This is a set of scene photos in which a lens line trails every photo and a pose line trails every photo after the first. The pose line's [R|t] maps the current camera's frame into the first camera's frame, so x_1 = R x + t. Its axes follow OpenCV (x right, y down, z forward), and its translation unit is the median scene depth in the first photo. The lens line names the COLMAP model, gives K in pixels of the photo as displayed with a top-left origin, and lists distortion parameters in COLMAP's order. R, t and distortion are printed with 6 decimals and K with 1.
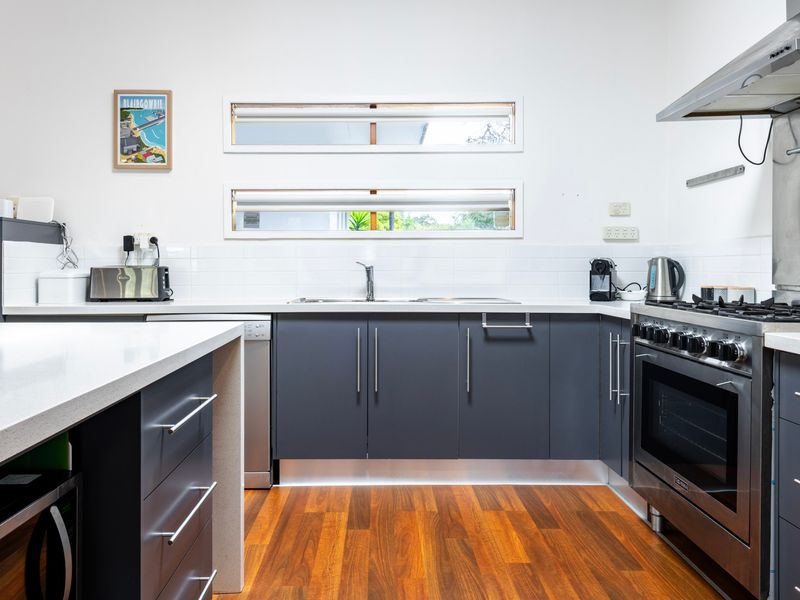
lens RADIAL K [[611.1, 0, 398.9], [0, 611.1, 269.3], [0, 0, 1]] dist [0.002108, 0.000612]
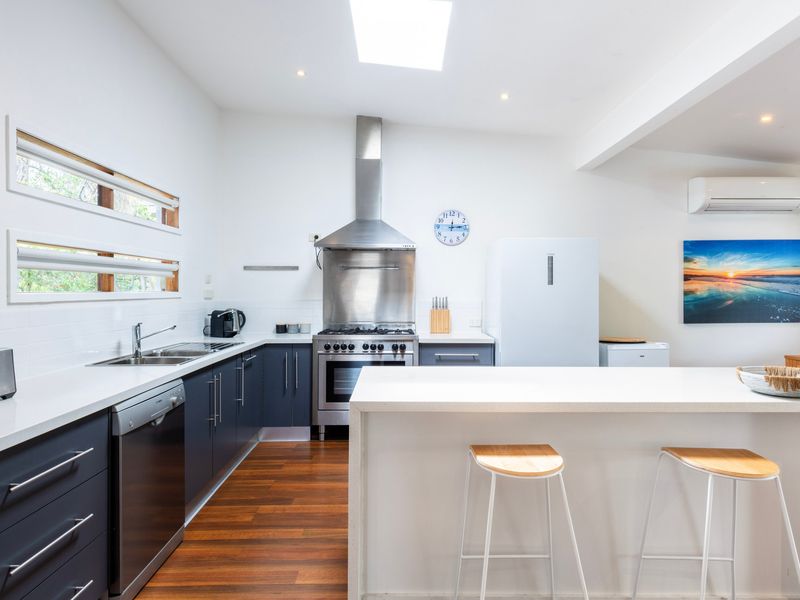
lens RADIAL K [[457.4, 0, 400.0], [0, 457.4, 300.0], [0, 0, 1]] dist [0.000318, 0.000049]
pose [[0.017420, -0.014127, 0.999748, -0.849364], [0.007567, 0.999873, 0.013997, -0.059640], [-0.999820, 0.007321, 0.017524, 0.515307]]
